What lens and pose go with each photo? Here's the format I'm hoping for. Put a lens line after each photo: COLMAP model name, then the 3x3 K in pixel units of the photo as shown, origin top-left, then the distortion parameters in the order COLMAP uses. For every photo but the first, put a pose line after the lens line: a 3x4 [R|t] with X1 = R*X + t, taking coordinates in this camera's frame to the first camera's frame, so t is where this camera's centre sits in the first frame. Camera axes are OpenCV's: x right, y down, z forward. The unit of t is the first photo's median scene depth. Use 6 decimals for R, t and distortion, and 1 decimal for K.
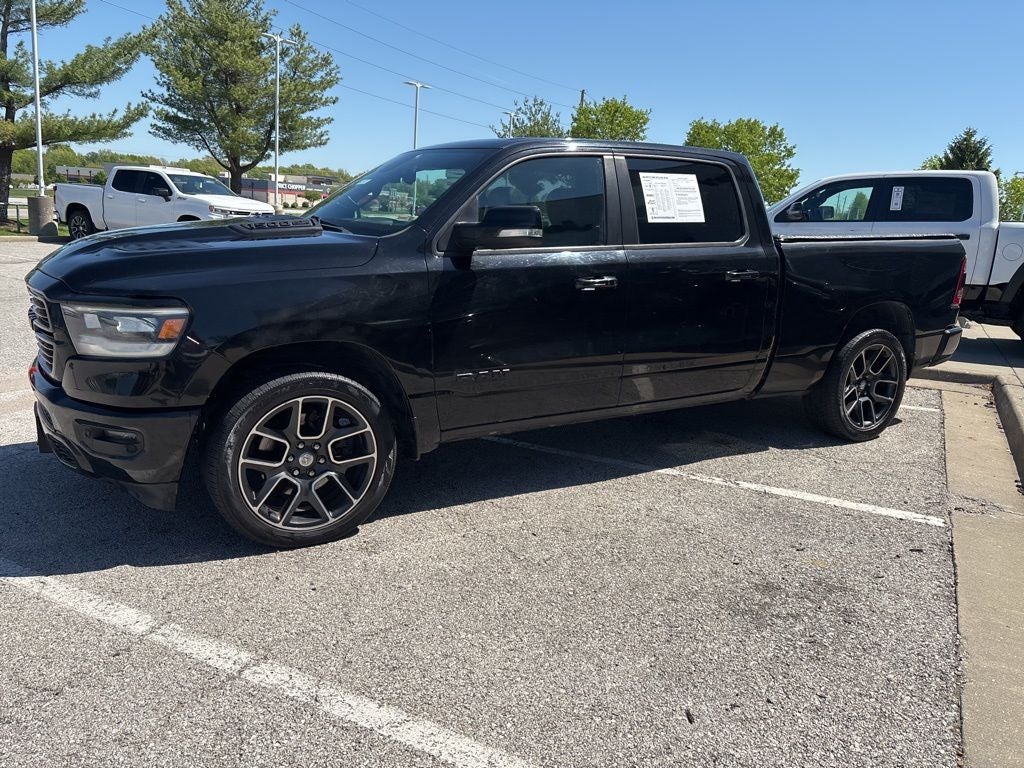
lens RADIAL K [[745.1, 0, 519.7], [0, 745.1, 381.2], [0, 0, 1]] dist [0.045101, -0.048631]
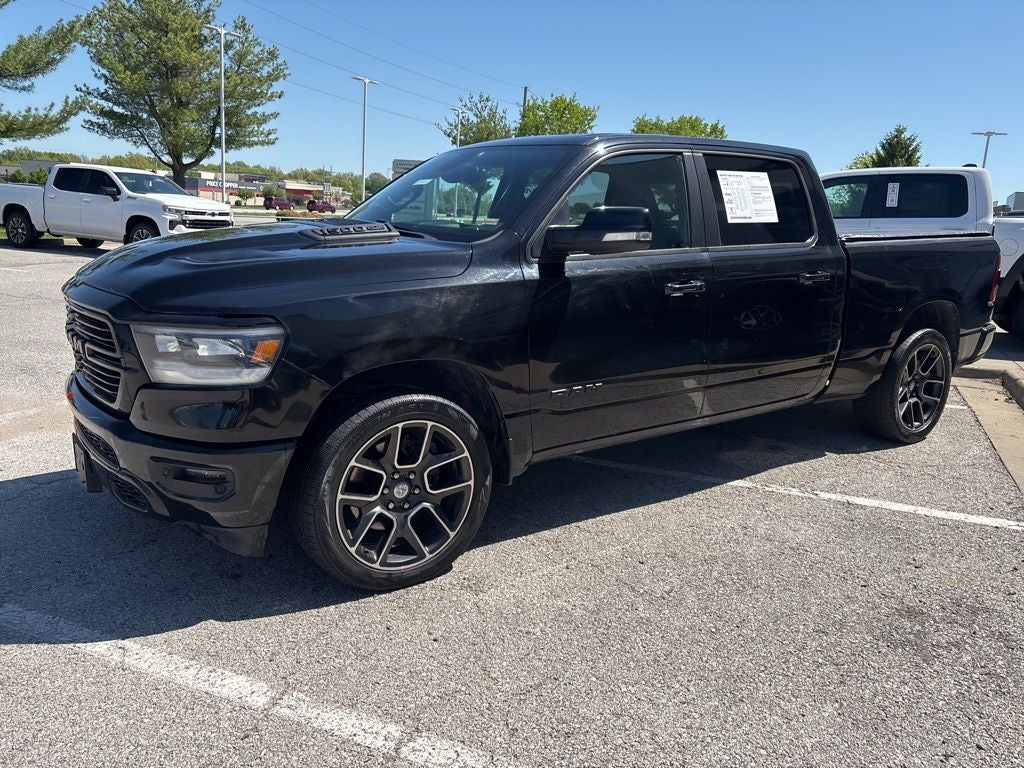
lens RADIAL K [[745.1, 0, 517.3], [0, 745.1, 379.5], [0, 0, 1]] dist [0.045101, -0.048631]
pose [[0.996903, -0.023491, 0.075047, -0.202677], [0.023353, 0.999724, 0.002711, -0.027566], [-0.075090, -0.000950, 0.997176, 0.088837]]
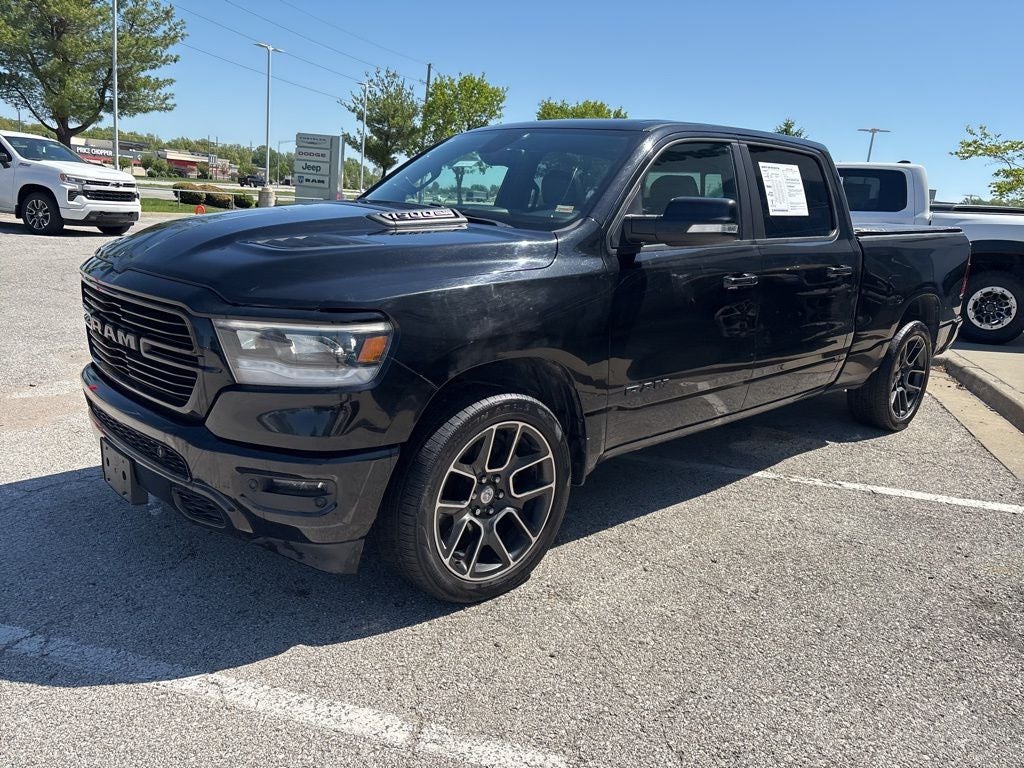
lens RADIAL K [[745.1, 0, 509.7], [0, 745.1, 375.7], [0, 0, 1]] dist [0.045101, -0.048631]
pose [[0.978943, -0.027308, 0.202301, -0.412605], [0.022588, 0.999417, 0.025602, -0.050420], [-0.202882, -0.020493, 0.978989, 0.164853]]
